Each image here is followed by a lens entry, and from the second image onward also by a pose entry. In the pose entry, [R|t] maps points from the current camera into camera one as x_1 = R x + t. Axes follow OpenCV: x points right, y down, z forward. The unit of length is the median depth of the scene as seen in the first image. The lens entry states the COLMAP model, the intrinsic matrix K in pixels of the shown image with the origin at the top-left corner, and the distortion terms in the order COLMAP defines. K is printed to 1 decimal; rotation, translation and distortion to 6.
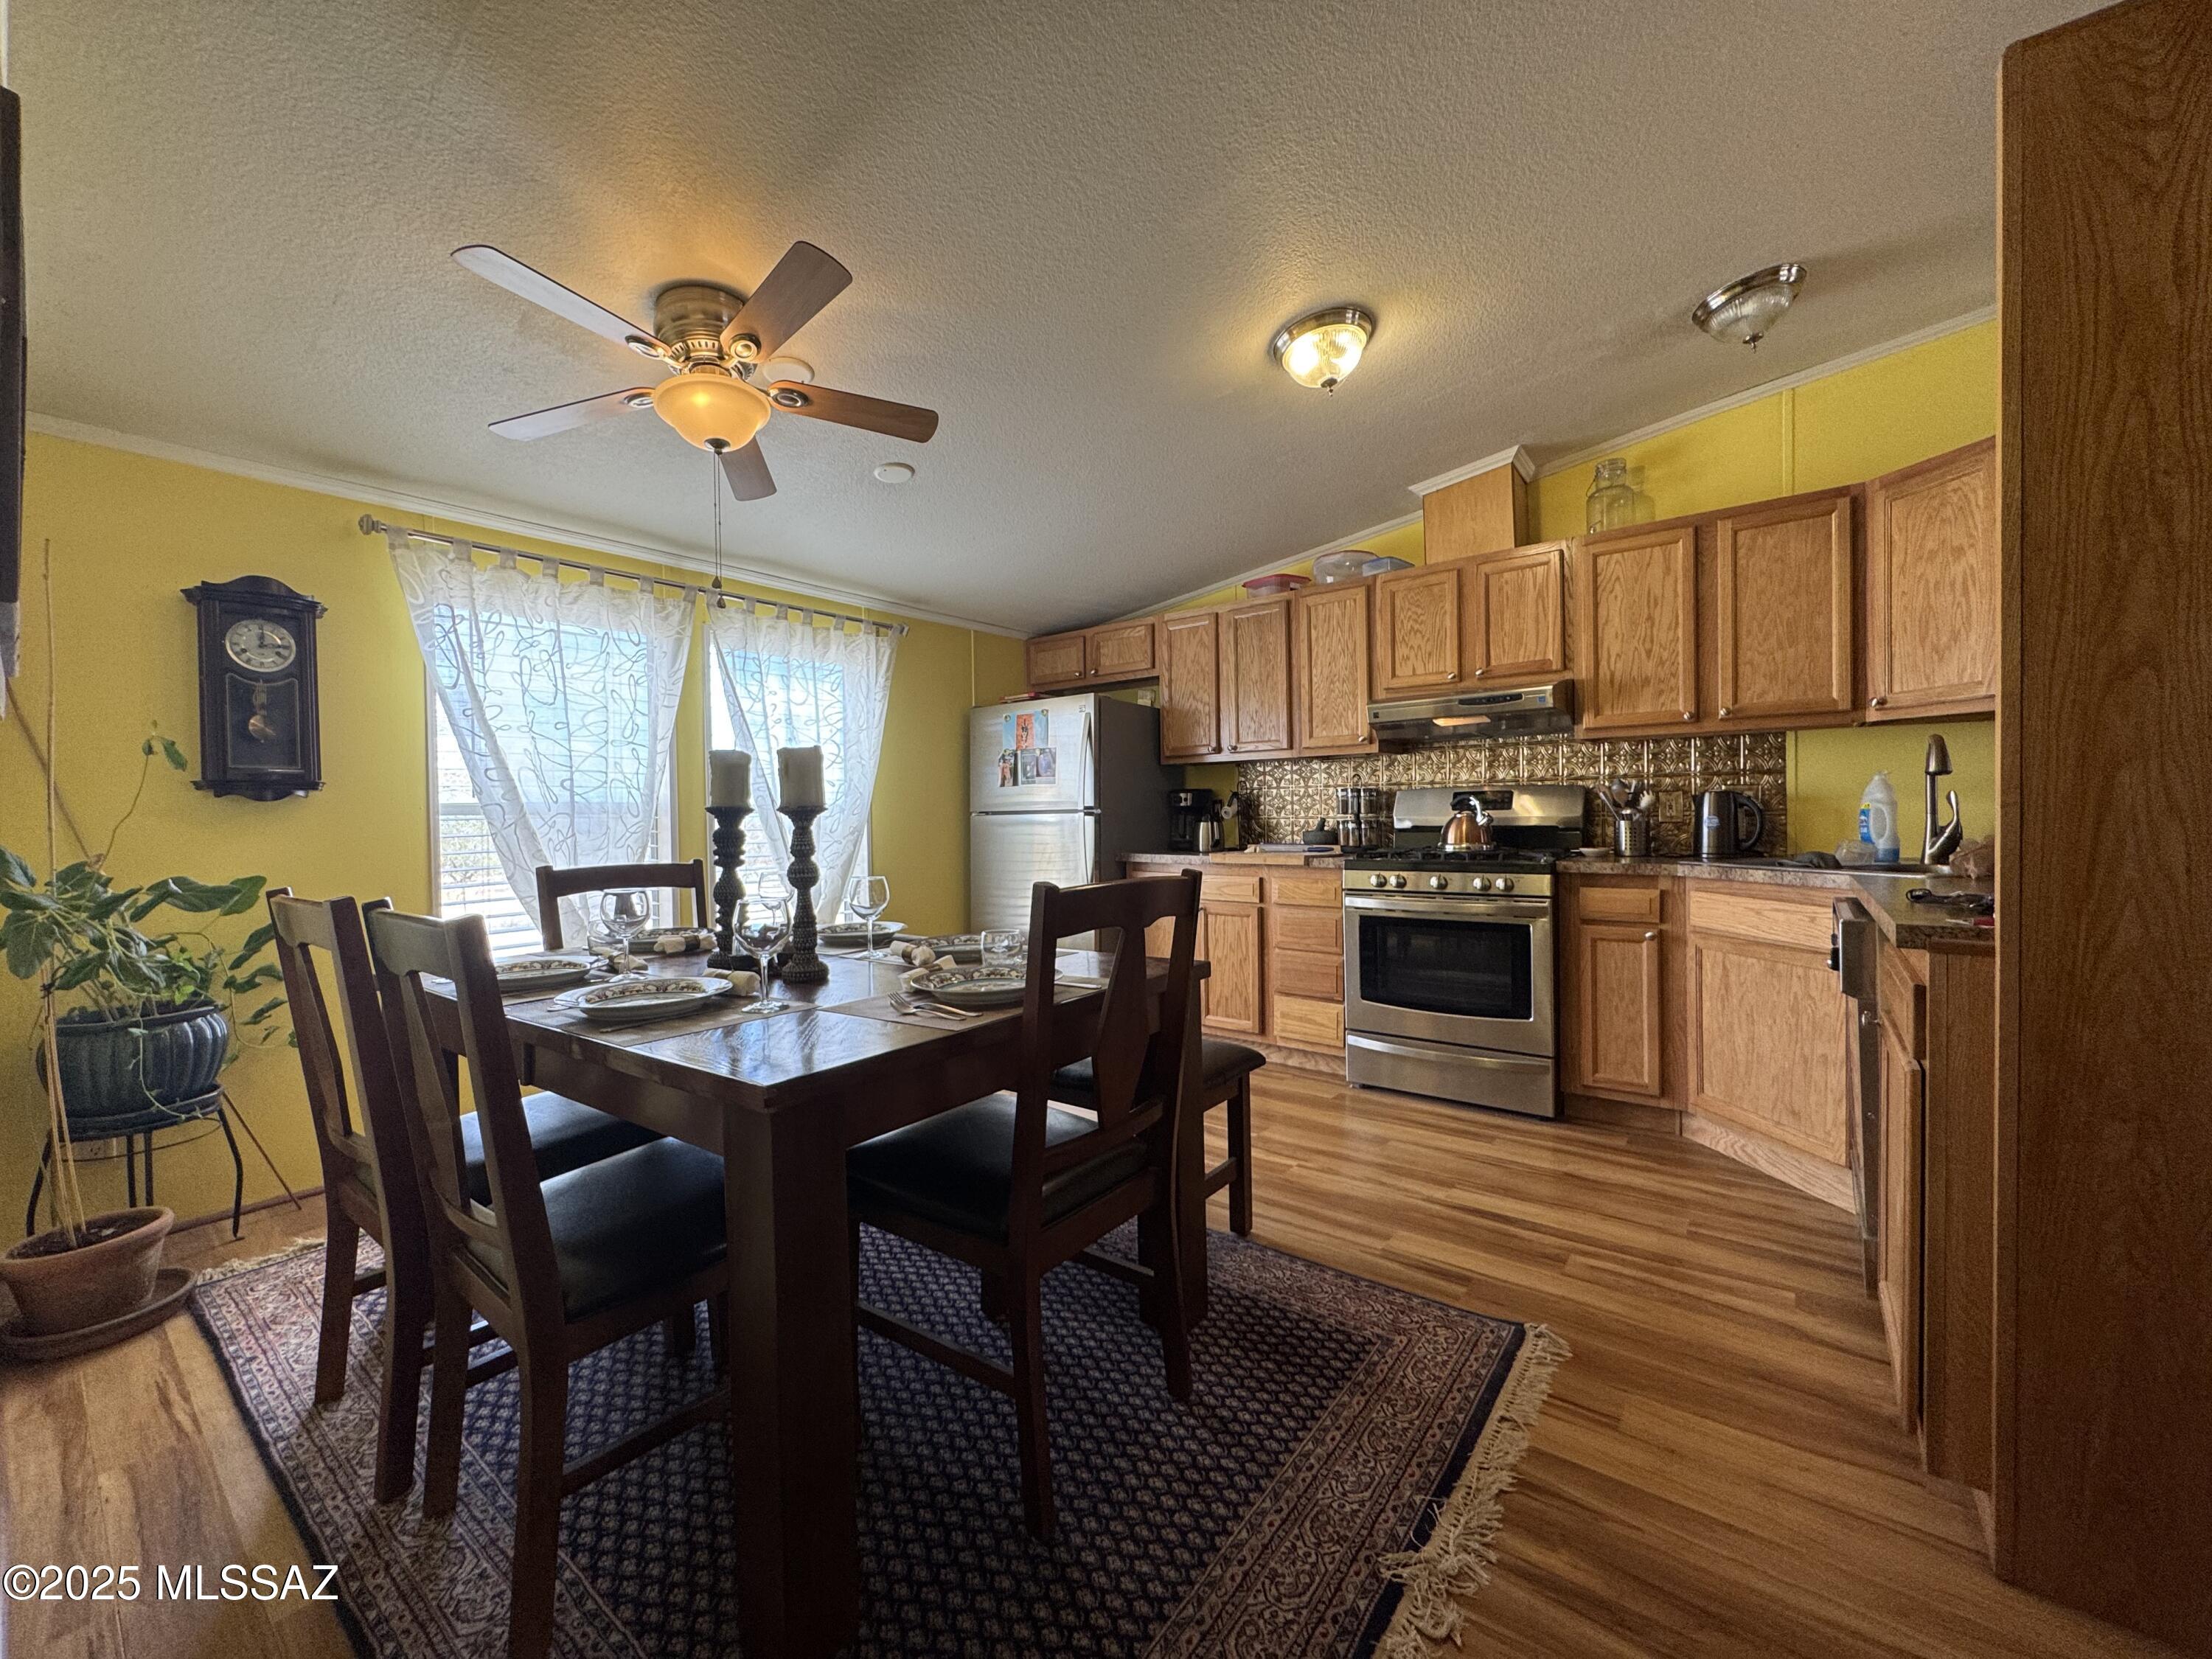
lens RADIAL K [[883.5, 0, 1107.9], [0, 883.5, 825.4], [0, 0, 1]] dist [0.000222, 0.000122]
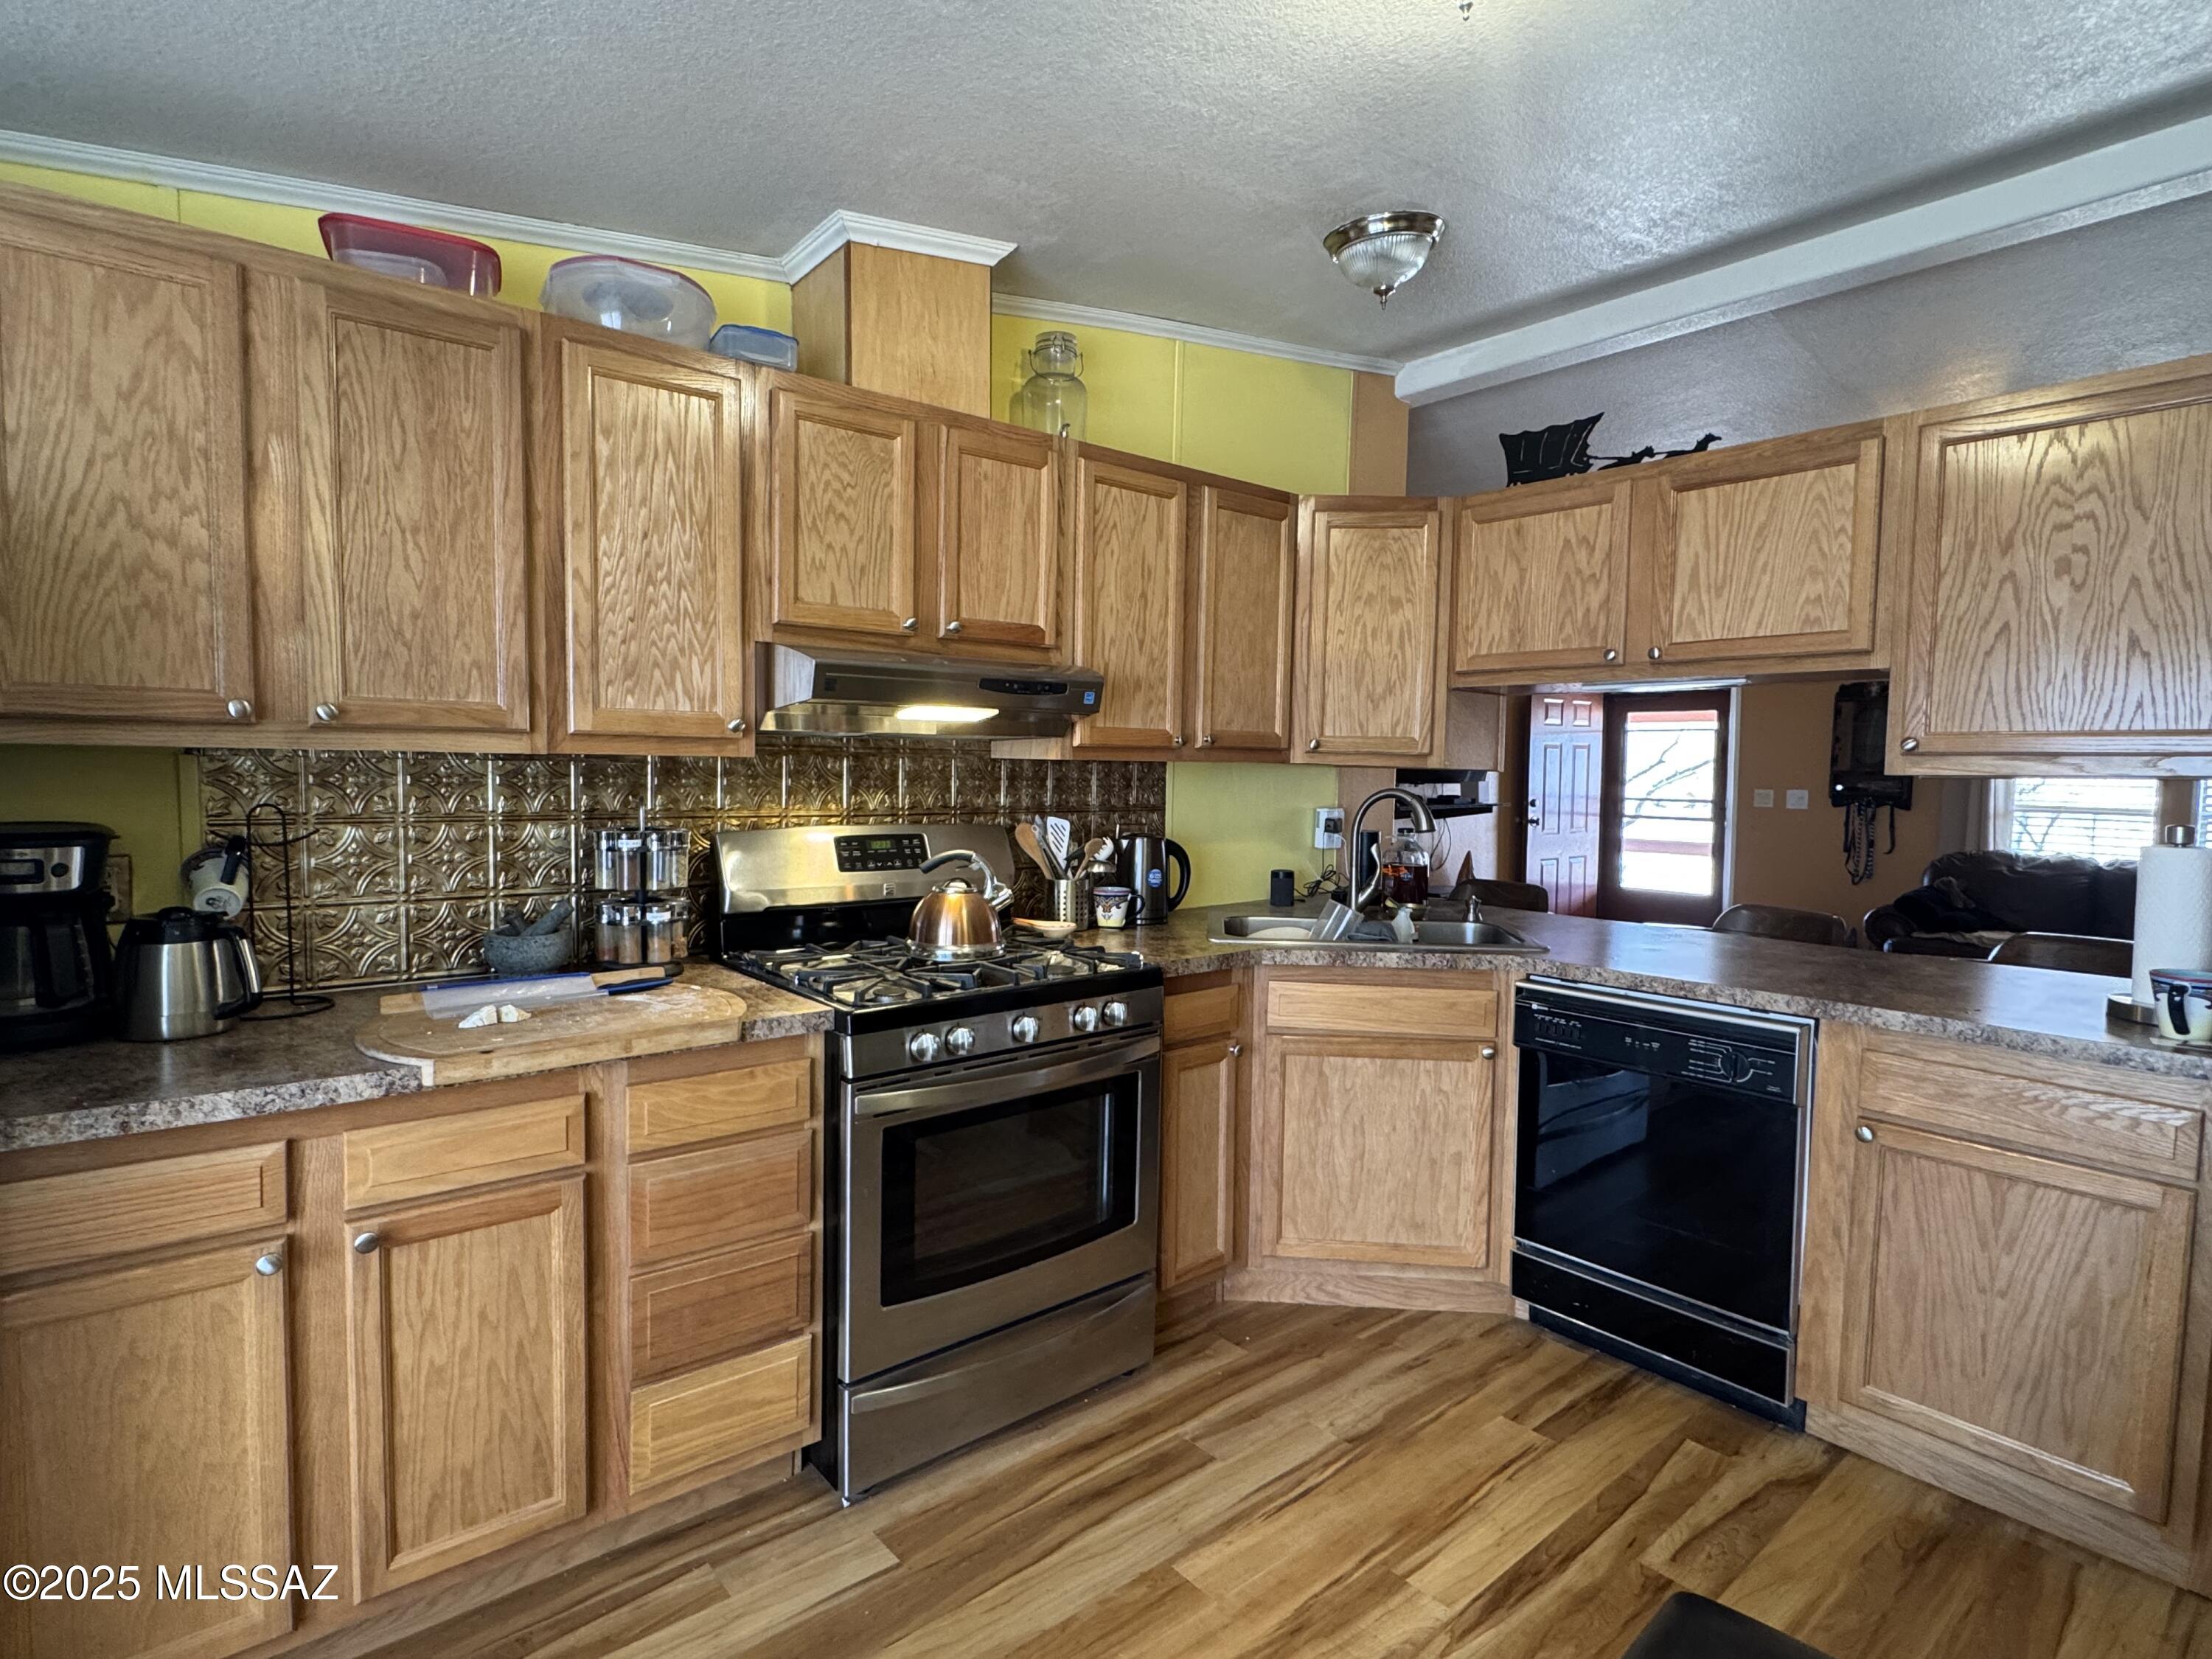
lens RADIAL K [[1128.0, 0, 1110.1], [0, 1128.0, 832.6], [0, 0, 1]] dist [-0.002174, -0.000213]
pose [[0.209380, -0.041125, 0.976969, -0.311818], [-0.008050, 0.999009, 0.043779, -0.095550], [-0.977801, -0.017031, 0.208842, 0.942658]]
